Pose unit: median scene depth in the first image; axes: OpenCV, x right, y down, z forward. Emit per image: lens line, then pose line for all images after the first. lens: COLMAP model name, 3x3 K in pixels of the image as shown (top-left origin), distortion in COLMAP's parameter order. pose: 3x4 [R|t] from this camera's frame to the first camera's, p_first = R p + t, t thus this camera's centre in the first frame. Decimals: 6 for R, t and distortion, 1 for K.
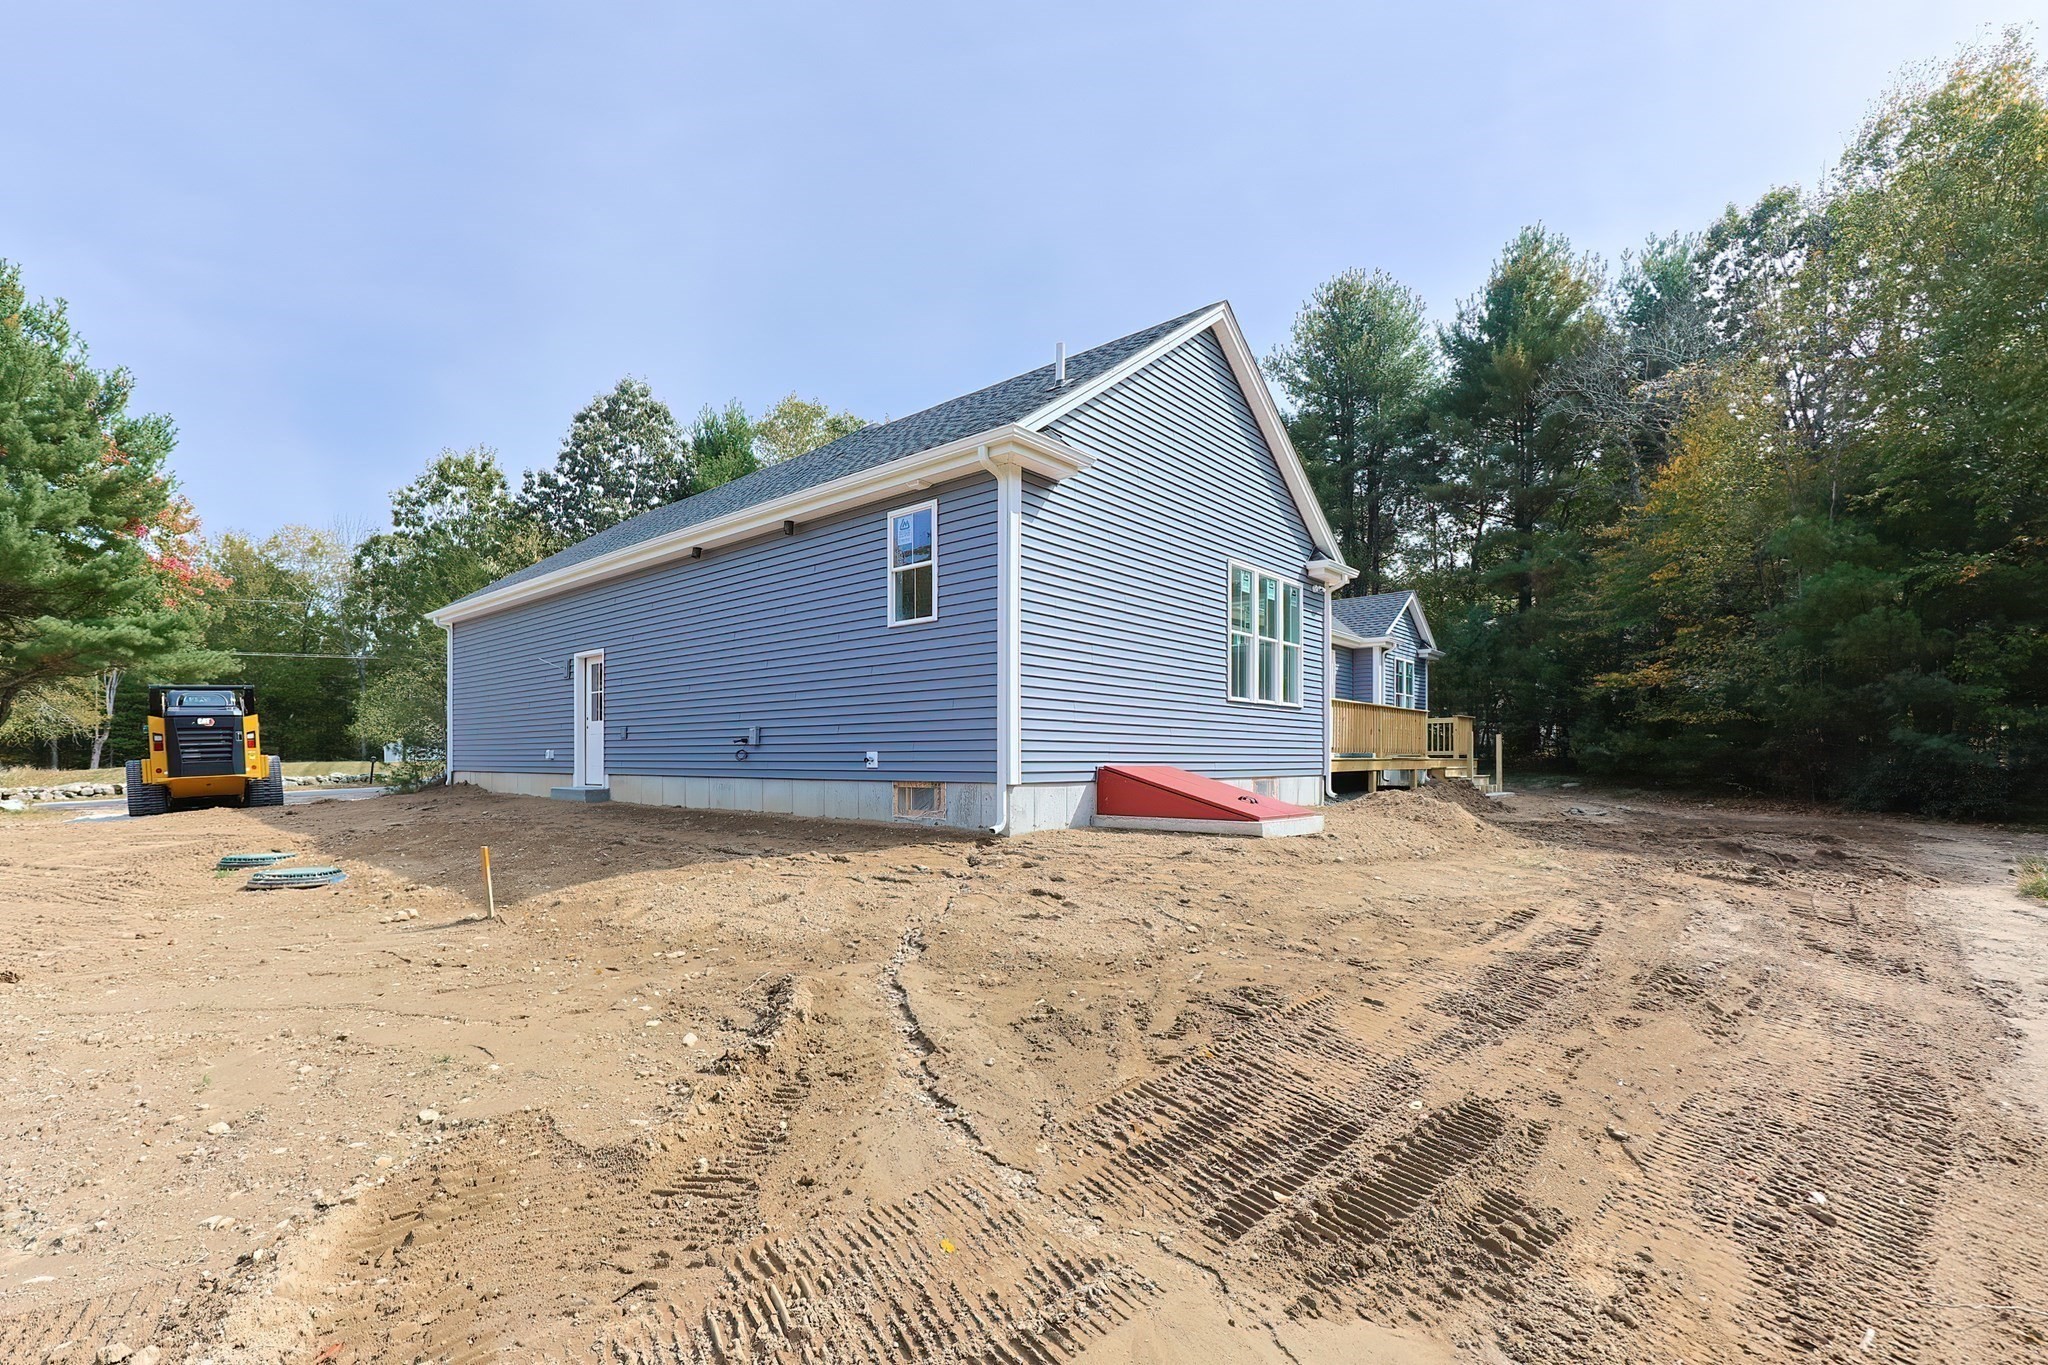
lens RADIAL K [[889.9, 0, 1026.5], [0, 889.9, 772.1], [0, 0, 1]] dist [0.002716, -0.001075]
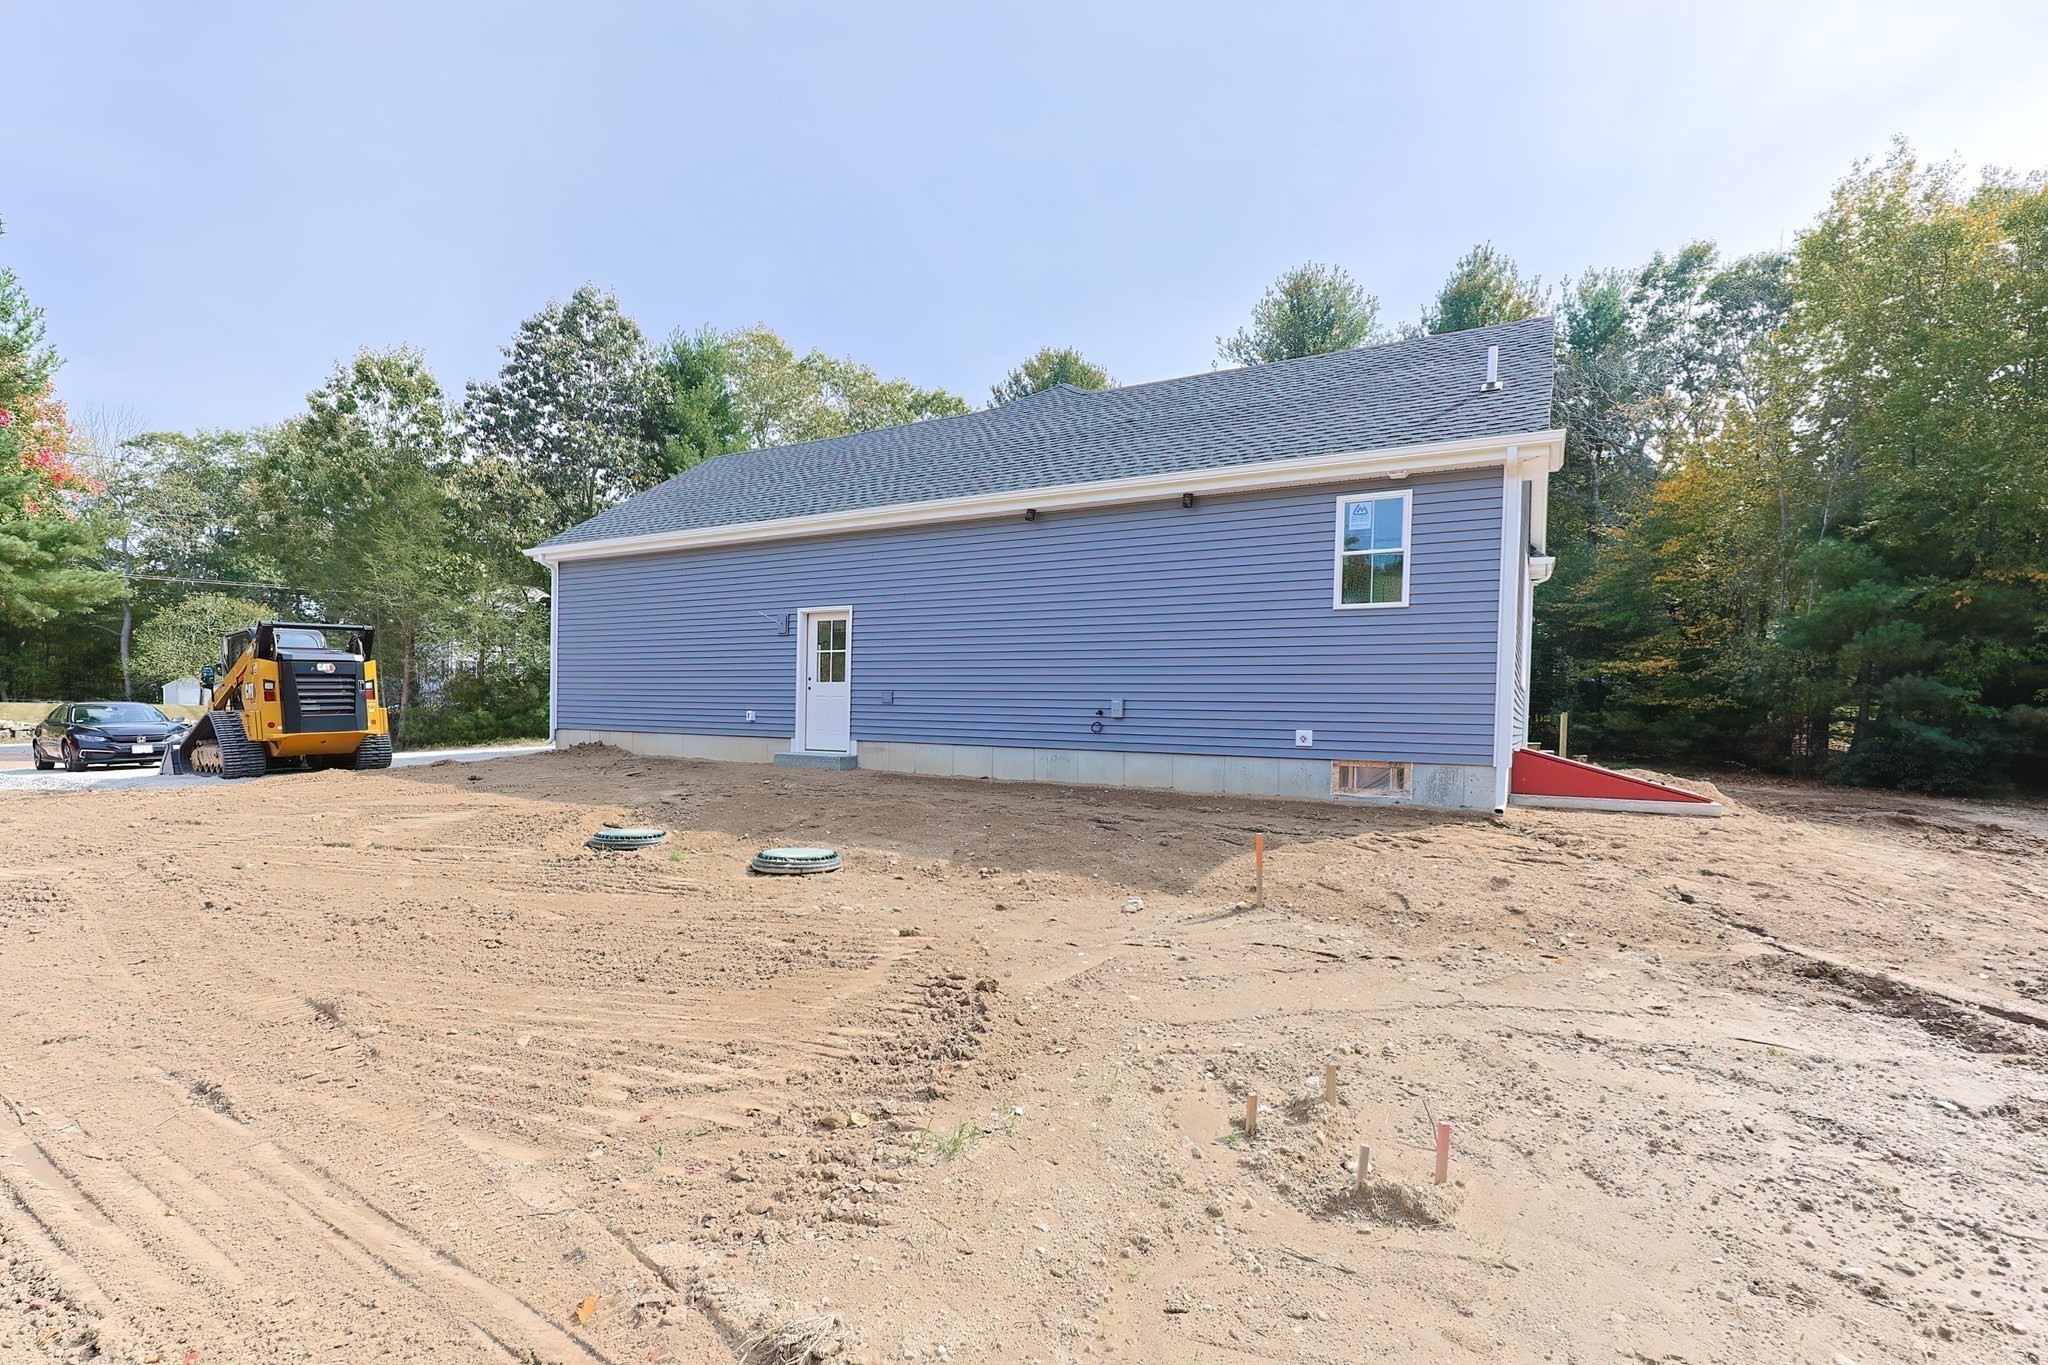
lens RADIAL K [[889.9, 0, 994.2], [0, 889.9, 758.5], [0, 0, 1]] dist [0.002716, -0.001075]
pose [[0.980318, 0.013273, 0.196980, -0.468075], [-0.020218, 0.999241, 0.033287, -0.011328], [-0.196389, -0.036615, 0.979842, 0.043011]]
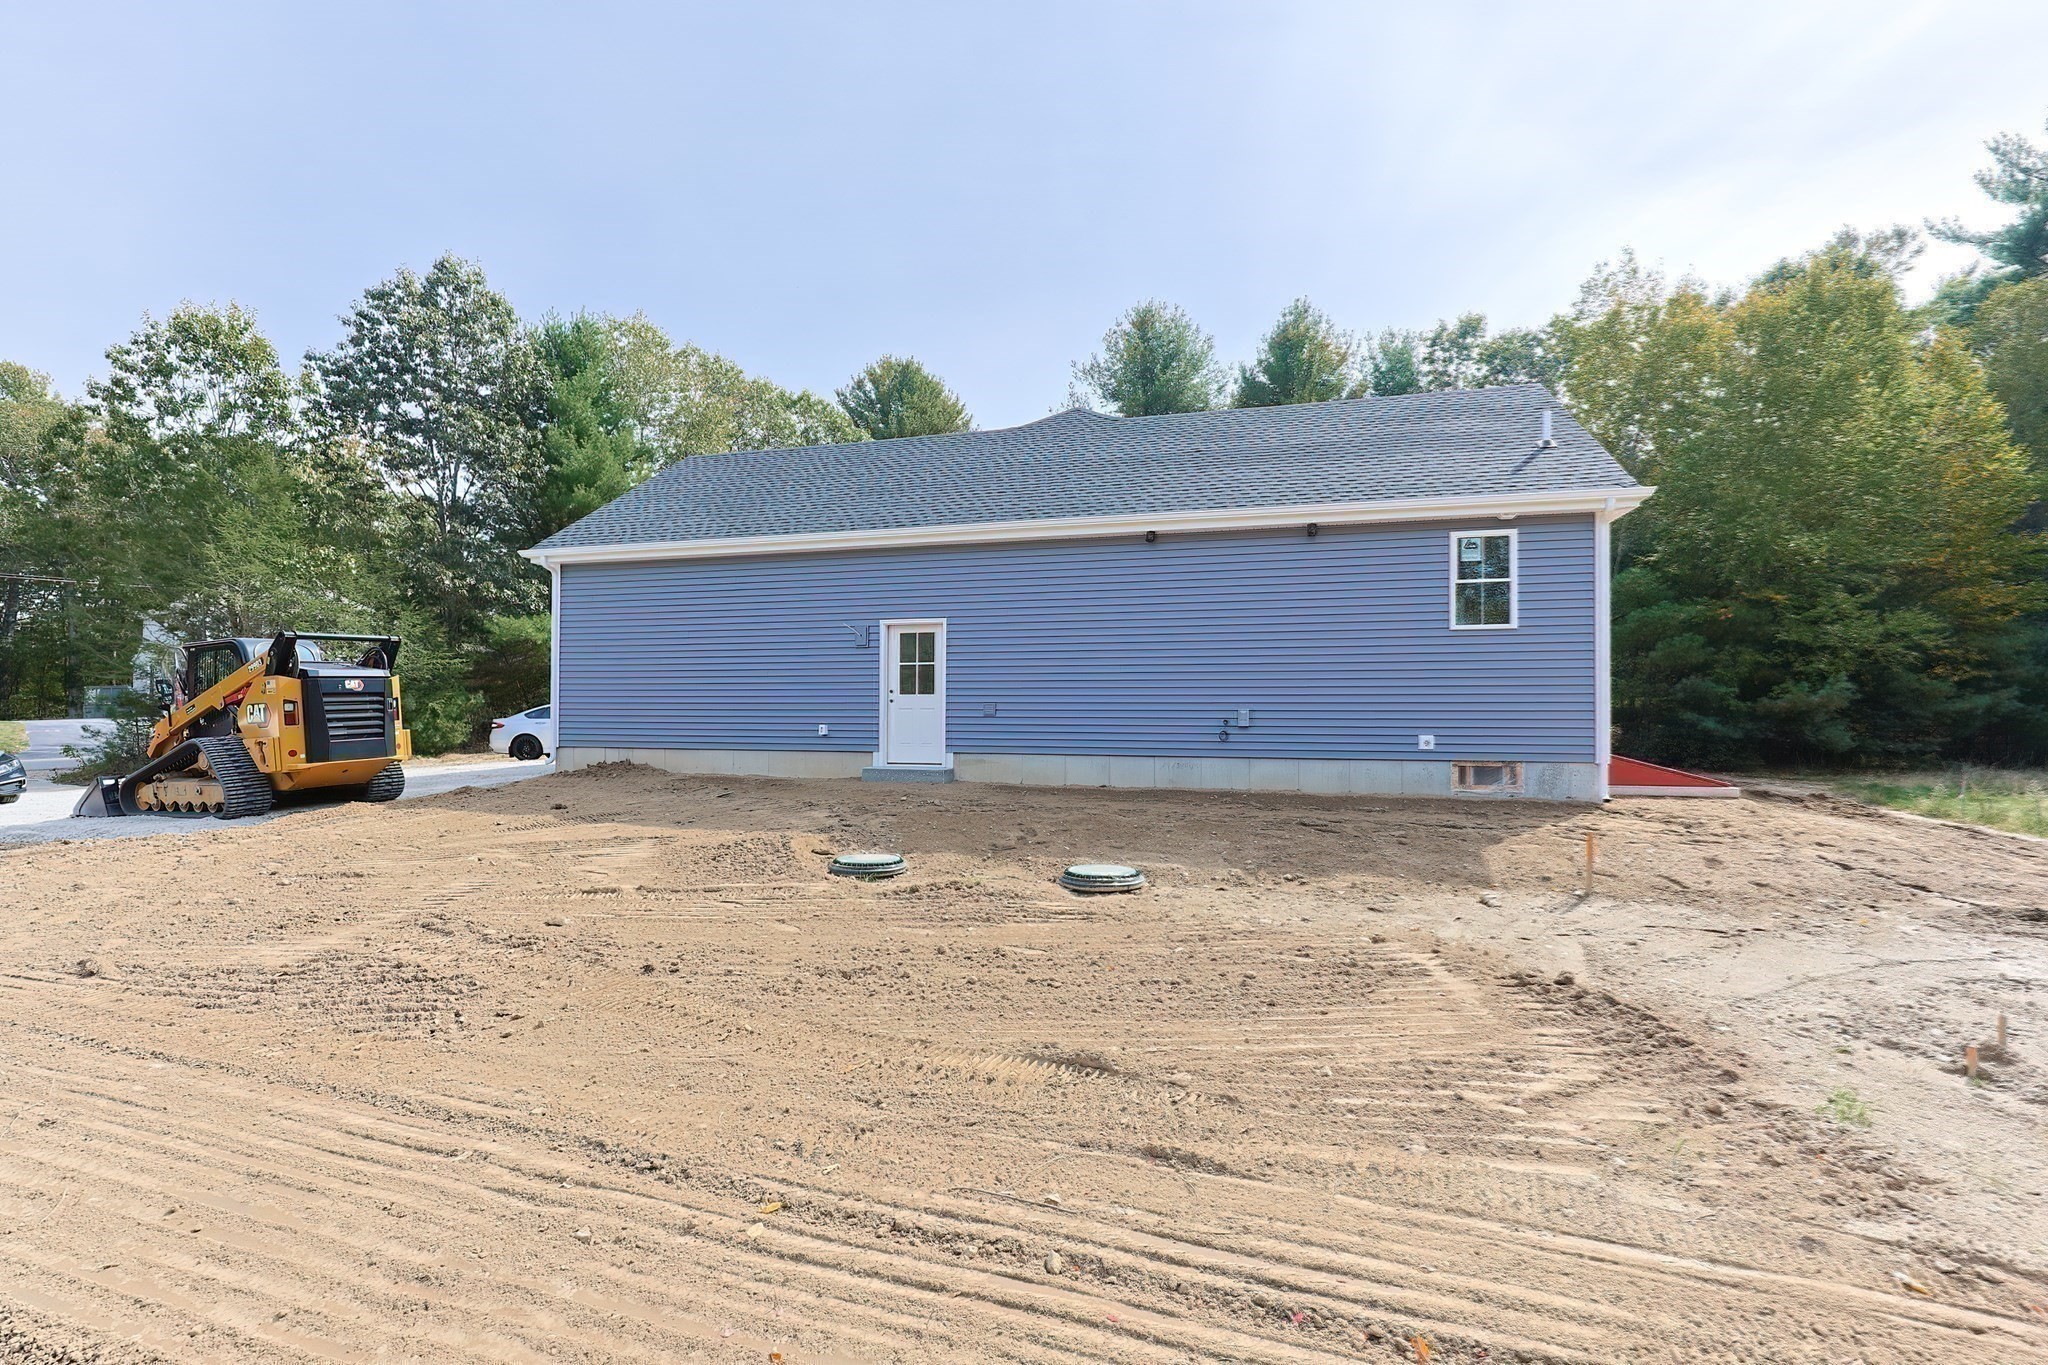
lens RADIAL K [[889.9, 0, 963.9], [0, 889.9, 726.3], [0, 0, 1]] dist [0.002716, -0.001075]
pose [[0.908207, 0.000659, 0.418520, -0.779376], [0.000459, 0.999997, -0.002571, -0.020804], [-0.418520, 0.002527, 0.908204, 0.129757]]
